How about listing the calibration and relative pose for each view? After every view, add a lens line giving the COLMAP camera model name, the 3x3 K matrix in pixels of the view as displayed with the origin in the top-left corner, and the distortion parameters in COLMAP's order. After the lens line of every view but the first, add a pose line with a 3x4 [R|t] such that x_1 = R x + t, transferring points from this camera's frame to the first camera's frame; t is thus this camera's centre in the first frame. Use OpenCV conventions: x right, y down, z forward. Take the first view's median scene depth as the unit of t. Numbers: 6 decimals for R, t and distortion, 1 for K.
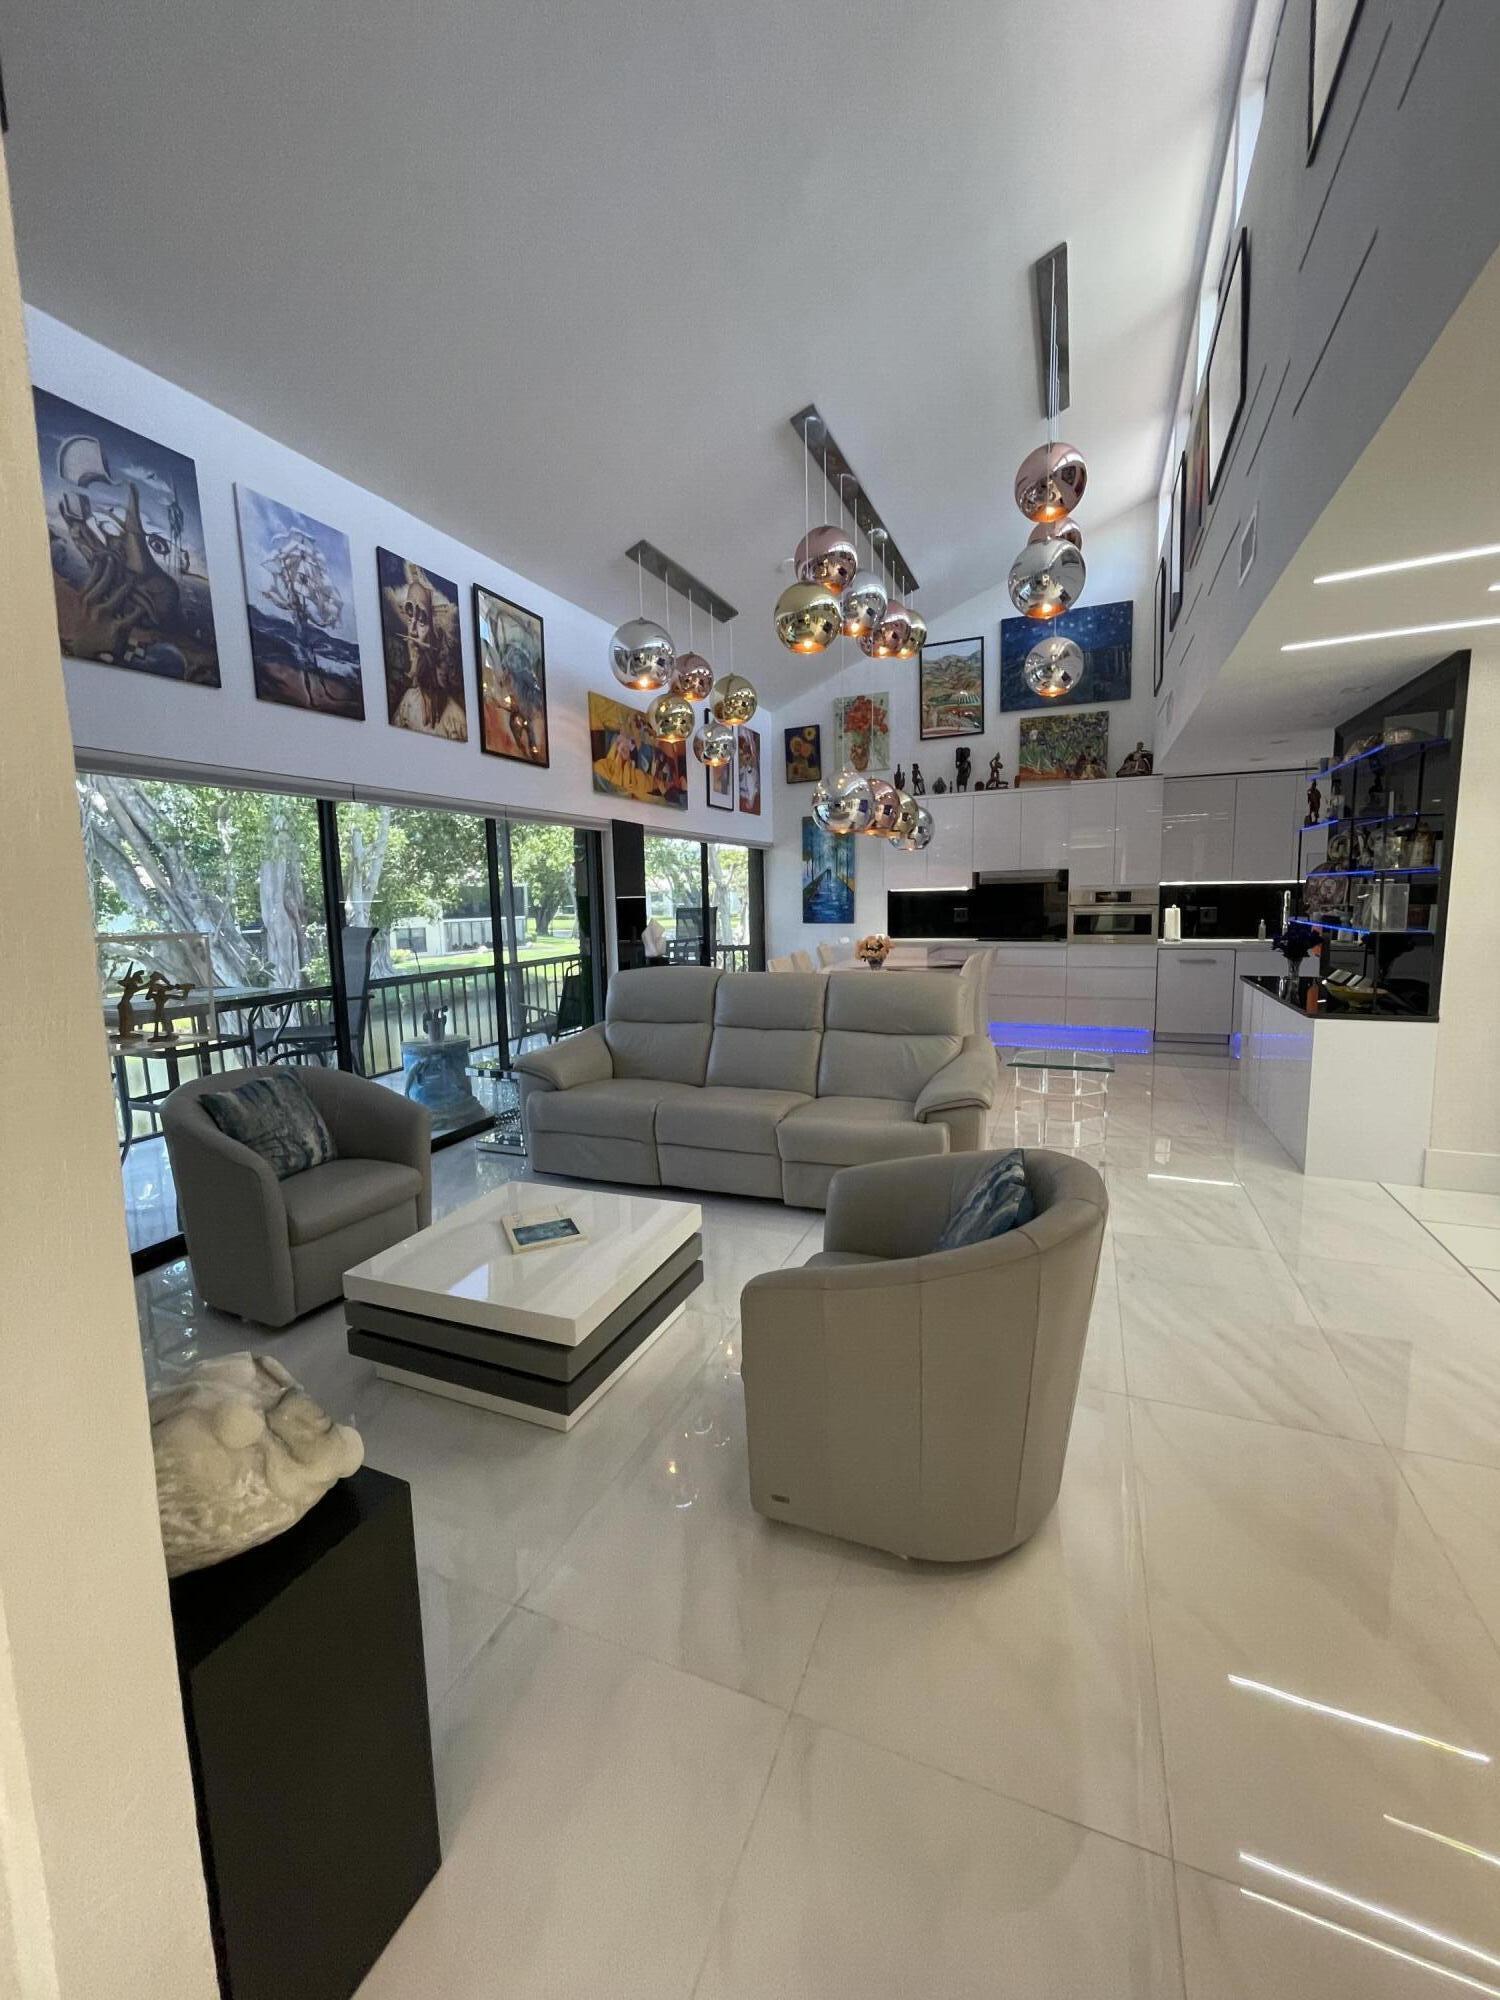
lens RADIAL K [[810.0, 0, 745.0], [0, 810.0, 994.6], [0, 0, 1]] dist [-0.003242, -0.000085]
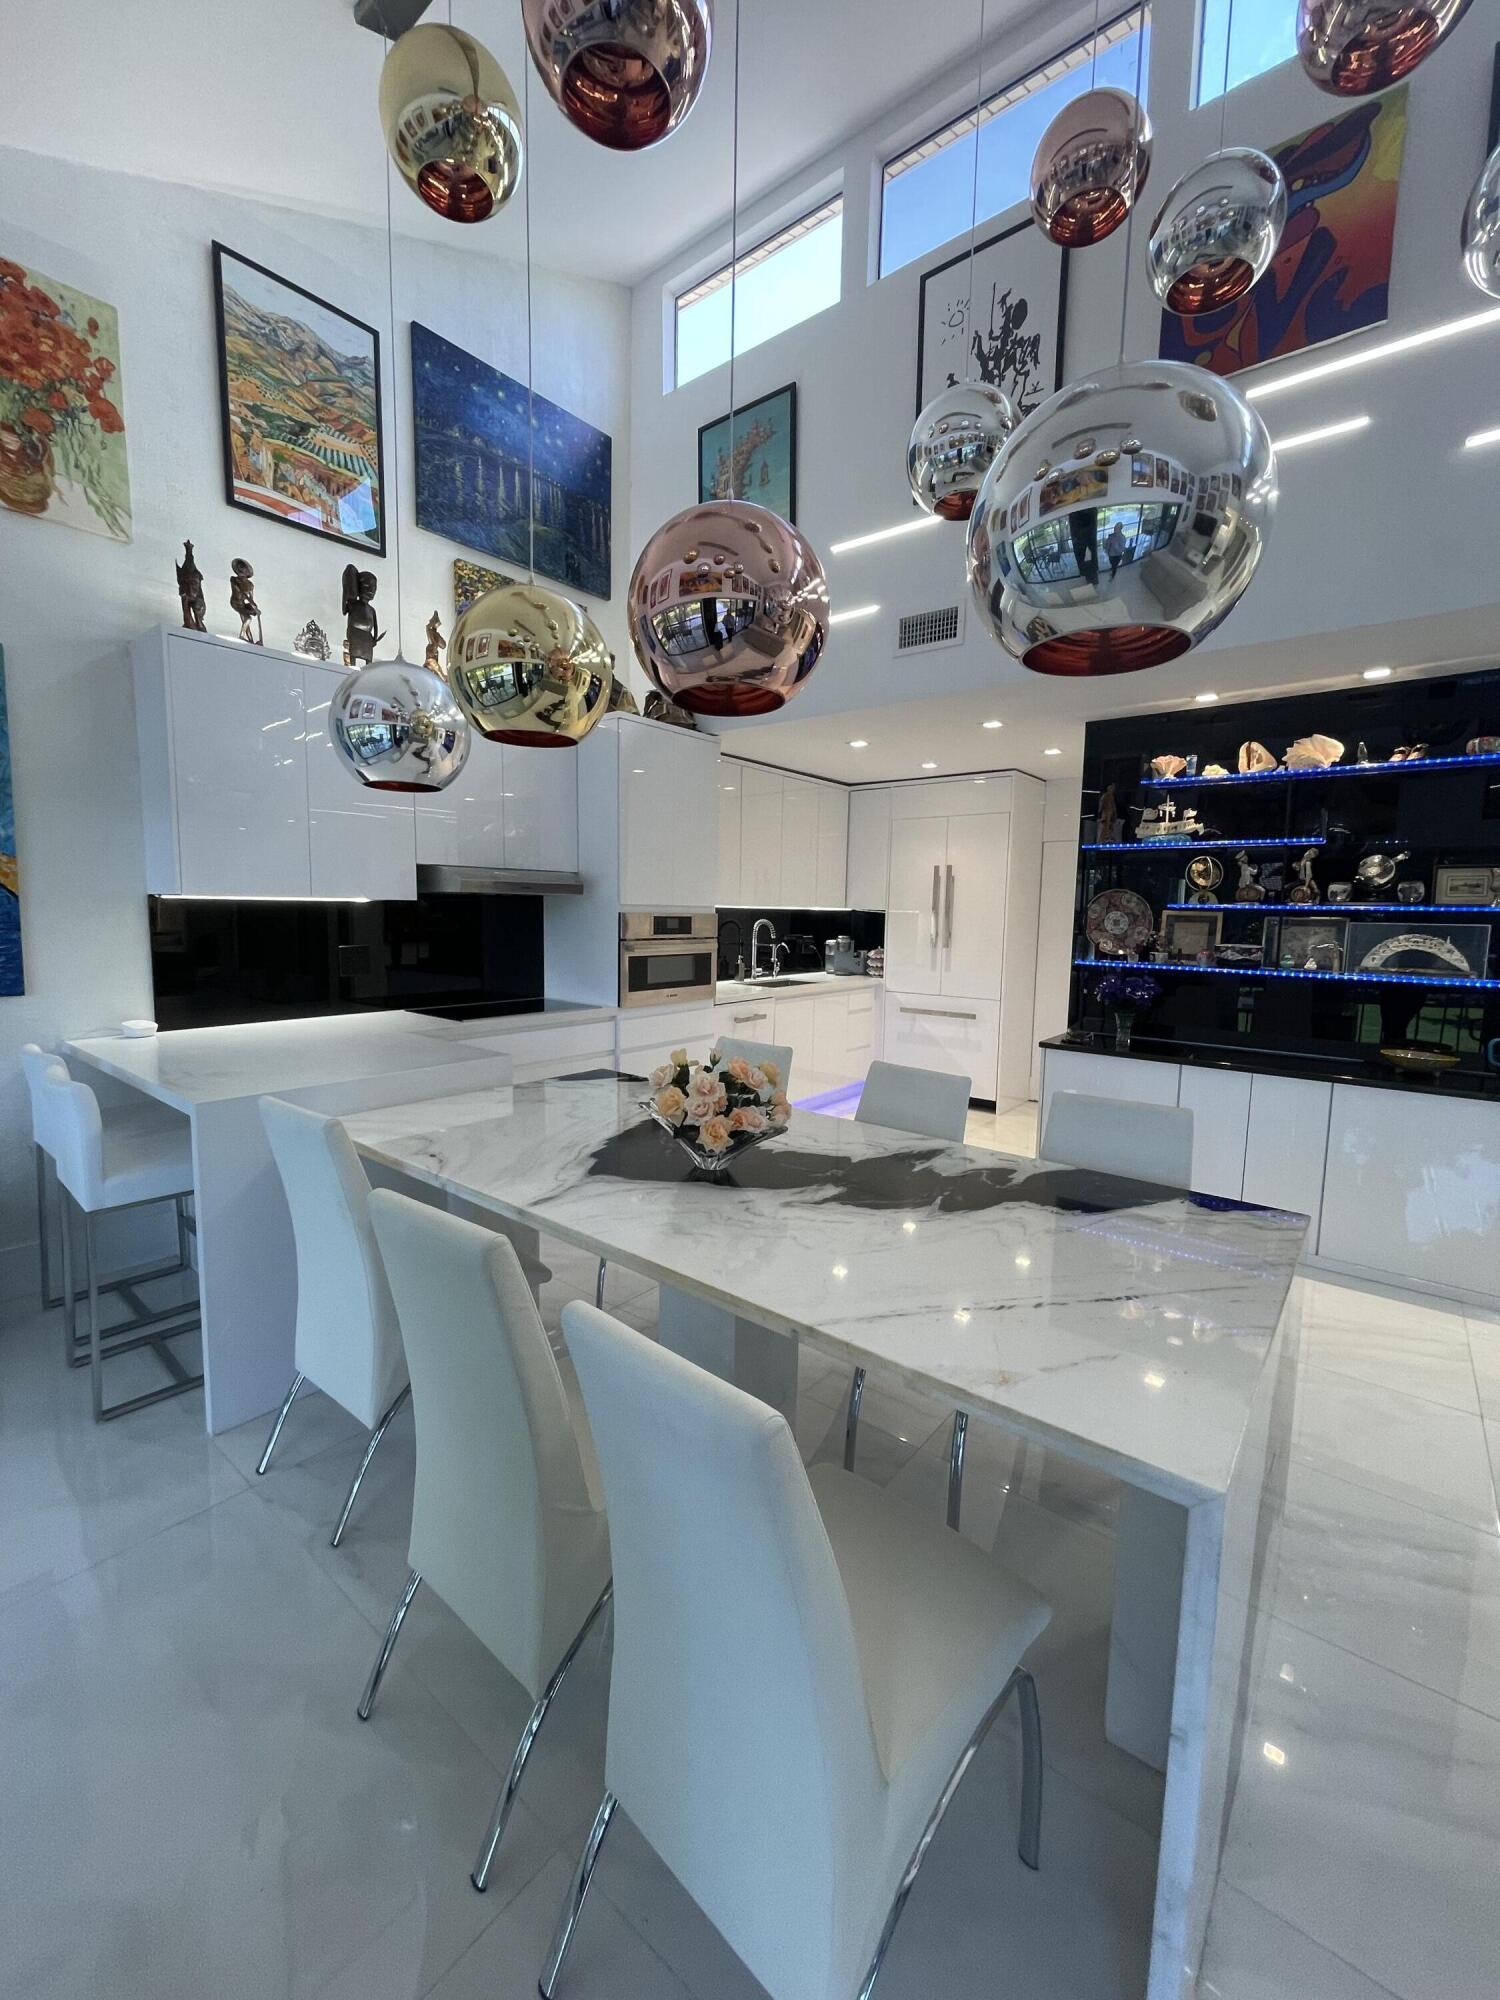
lens RADIAL K [[810.0, 0, 746.1], [0, 810.0, 991.1], [0, 0, 1]] dist [-0.003242, -0.000085]
pose [[0.283450, -0.067929, 0.956578, -0.094995], [0.095120, 0.994561, 0.042441, -0.084118], [-0.954258, 0.078959, 0.288370, 0.709082]]
